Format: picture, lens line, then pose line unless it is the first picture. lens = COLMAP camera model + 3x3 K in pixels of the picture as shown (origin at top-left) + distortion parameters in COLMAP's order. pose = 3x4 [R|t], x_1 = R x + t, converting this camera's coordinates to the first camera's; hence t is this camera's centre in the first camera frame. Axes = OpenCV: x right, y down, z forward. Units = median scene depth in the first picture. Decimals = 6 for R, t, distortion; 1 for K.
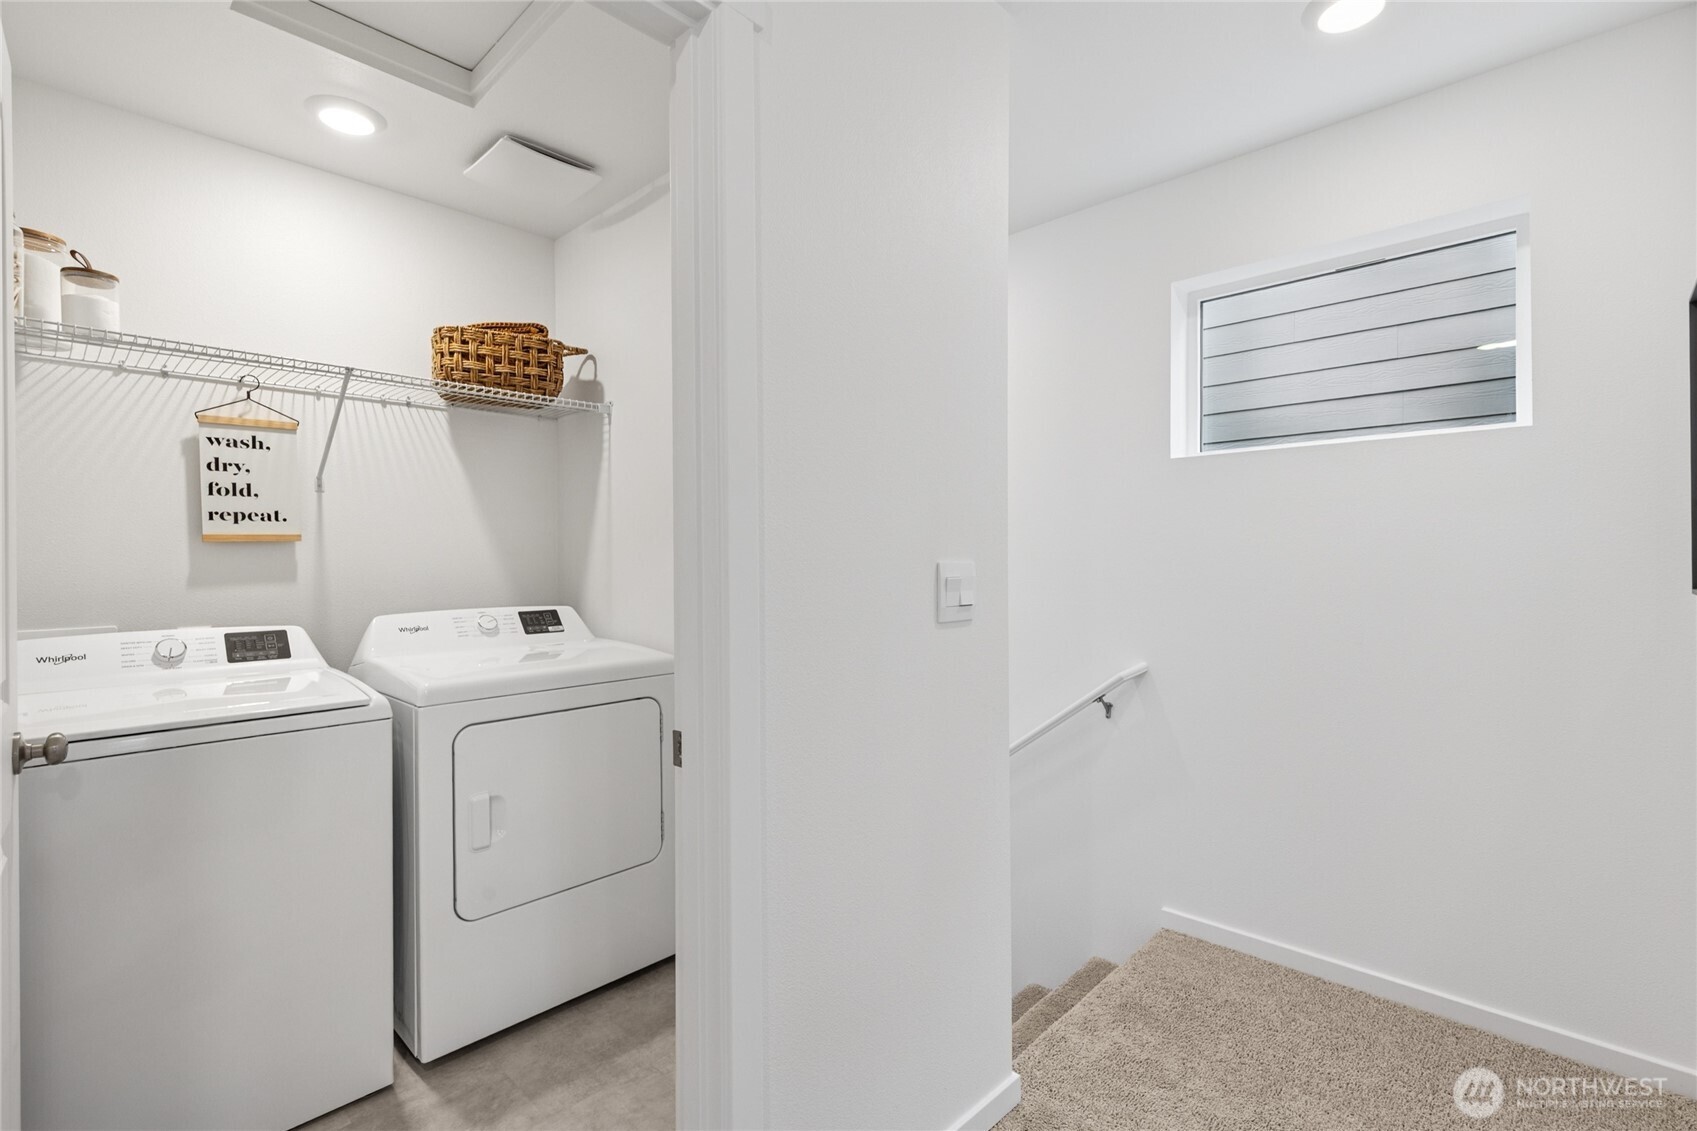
lens RADIAL K [[774.6, 0, 848.6], [0, 774.6, 565.3], [0, 0, 1]] dist [0.008894, -0.000717]
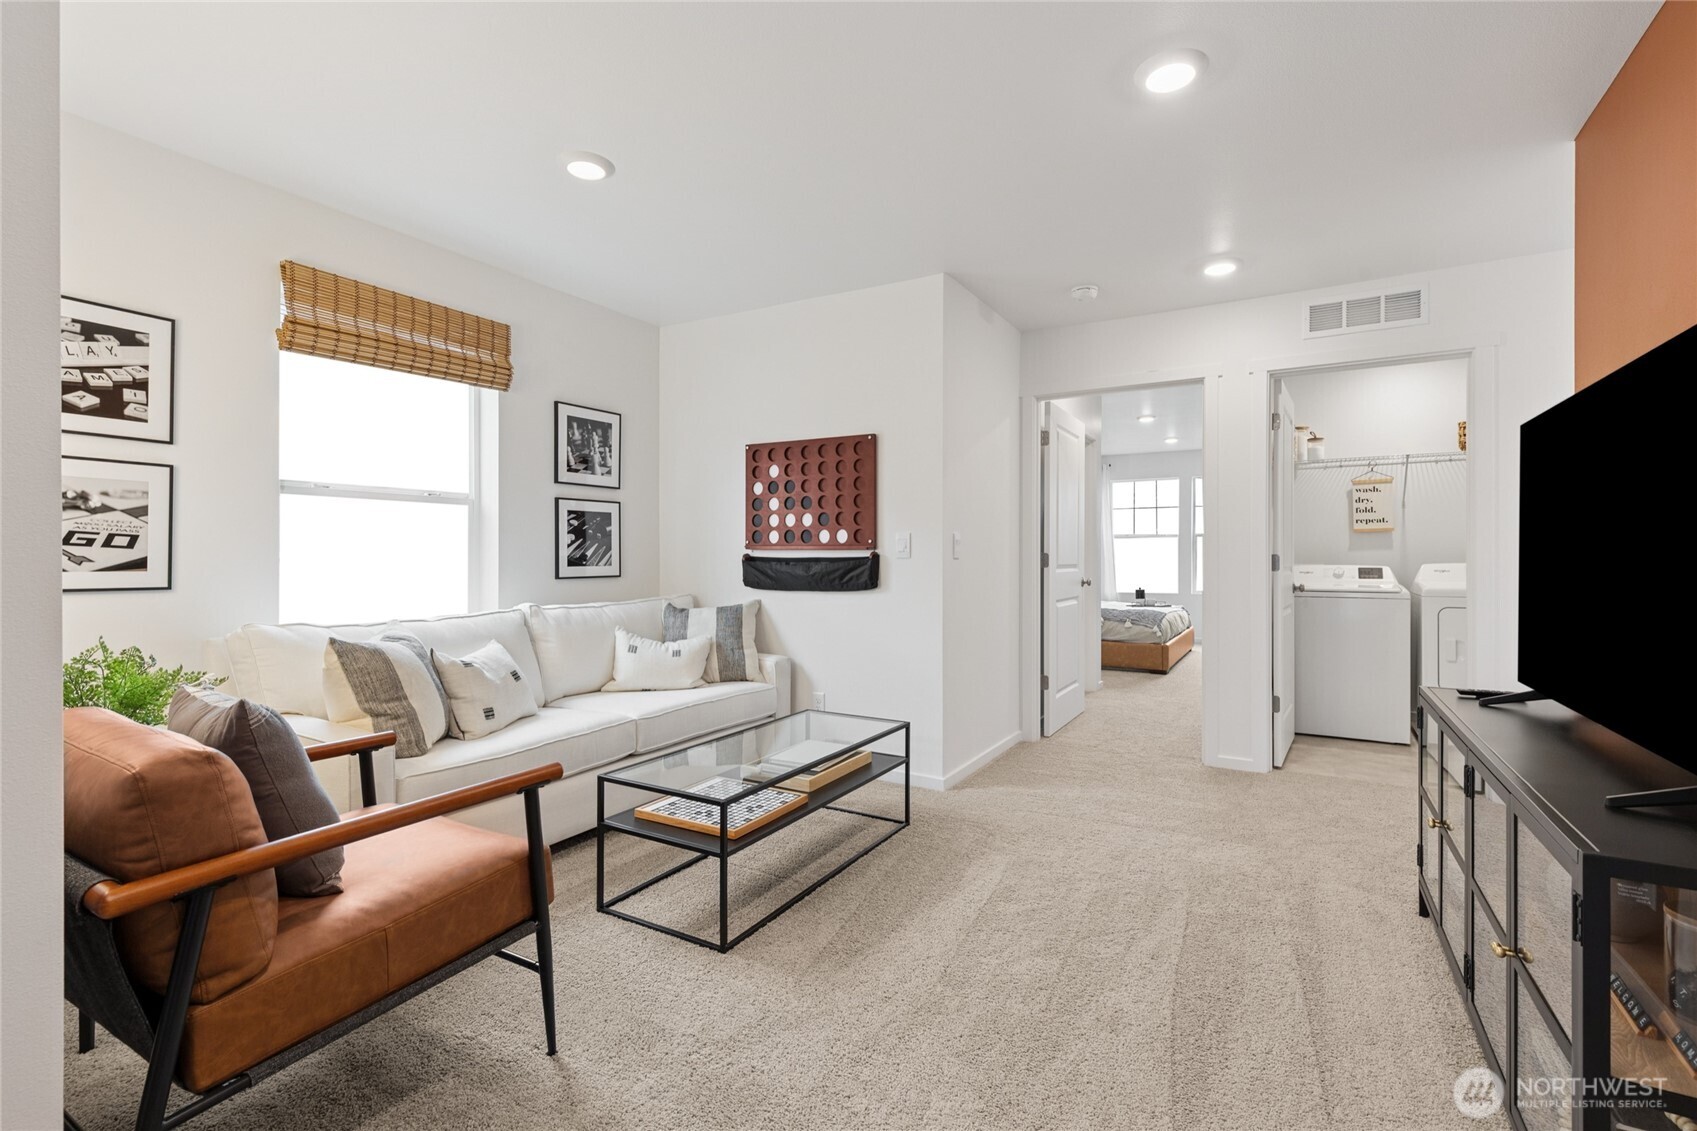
lens RADIAL K [[774.6, 0, 848.3], [0, 774.6, 559.0], [0, 0, 1]] dist [0.008894, -0.000717]
pose [[0.227420, 0.005074, -0.973783, 1.262019], [-0.003725, 0.999984, 0.004341, 0.052757], [0.973790, 0.002640, 0.227436, -1.171112]]
